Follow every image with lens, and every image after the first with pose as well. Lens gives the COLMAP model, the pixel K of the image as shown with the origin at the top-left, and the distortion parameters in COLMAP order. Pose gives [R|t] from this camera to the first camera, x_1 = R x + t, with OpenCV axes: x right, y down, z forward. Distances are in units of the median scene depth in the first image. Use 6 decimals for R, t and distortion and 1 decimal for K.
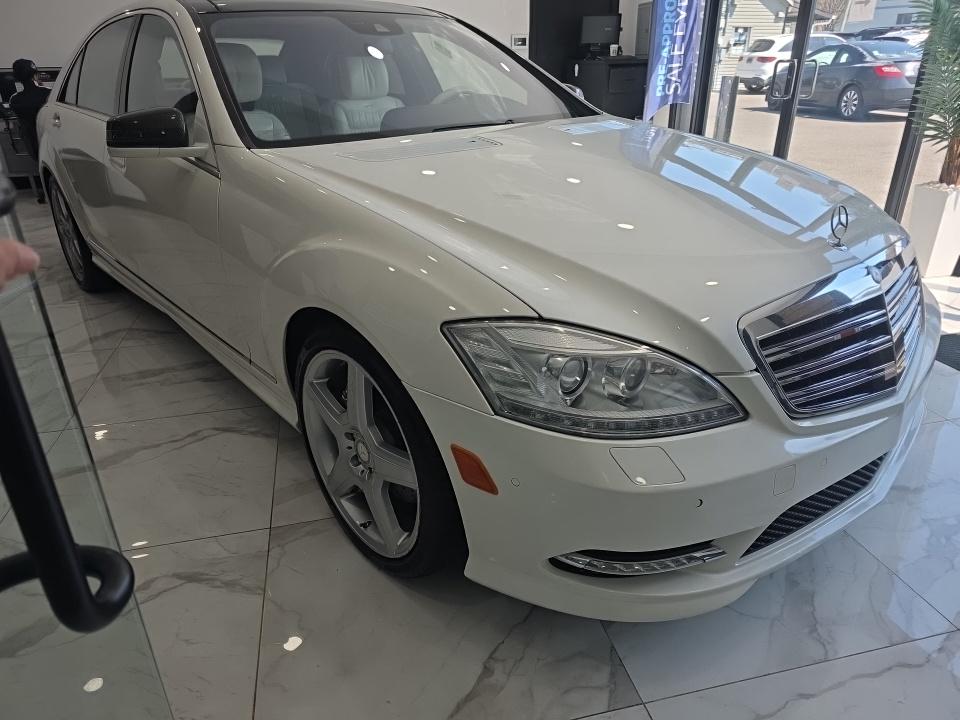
lens RADIAL K [[652.4, 0, 480.0], [0, 652.4, 360.0], [0, 0, 1]] dist [0.054468, -0.031225]
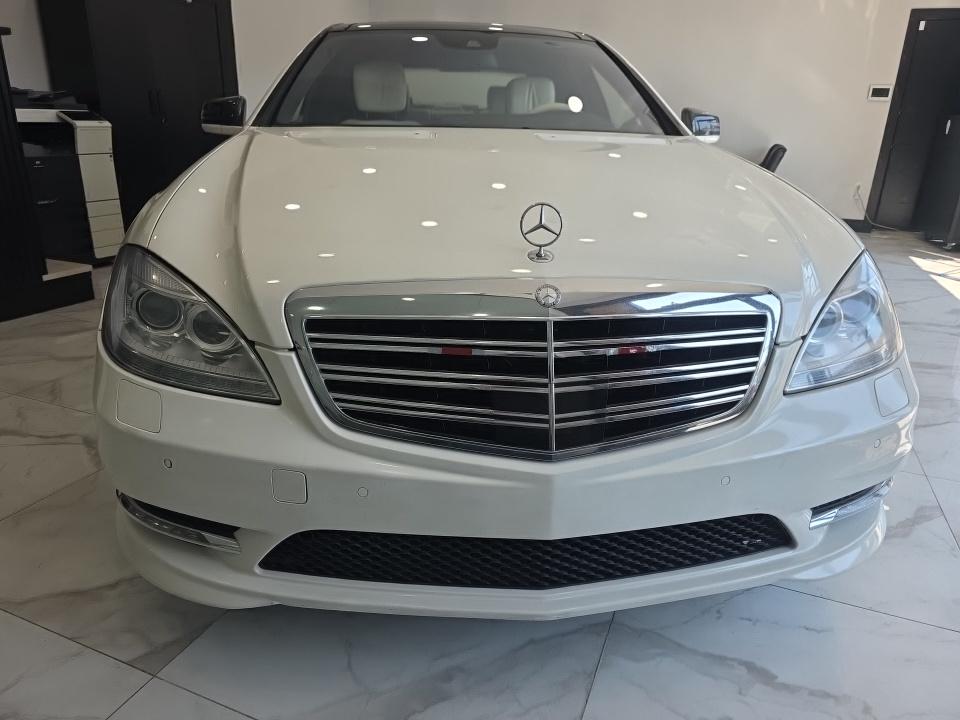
lens RADIAL K [[652.4, 0, 480.0], [0, 652.4, 360.0], [0, 0, 1]] dist [0.054468, -0.031225]
pose [[0.813269, 0.248719, -0.526054, 1.045898], [-0.288481, 0.957462, 0.006702, -0.047931], [0.505344, 0.146306, 0.850425, 0.386125]]
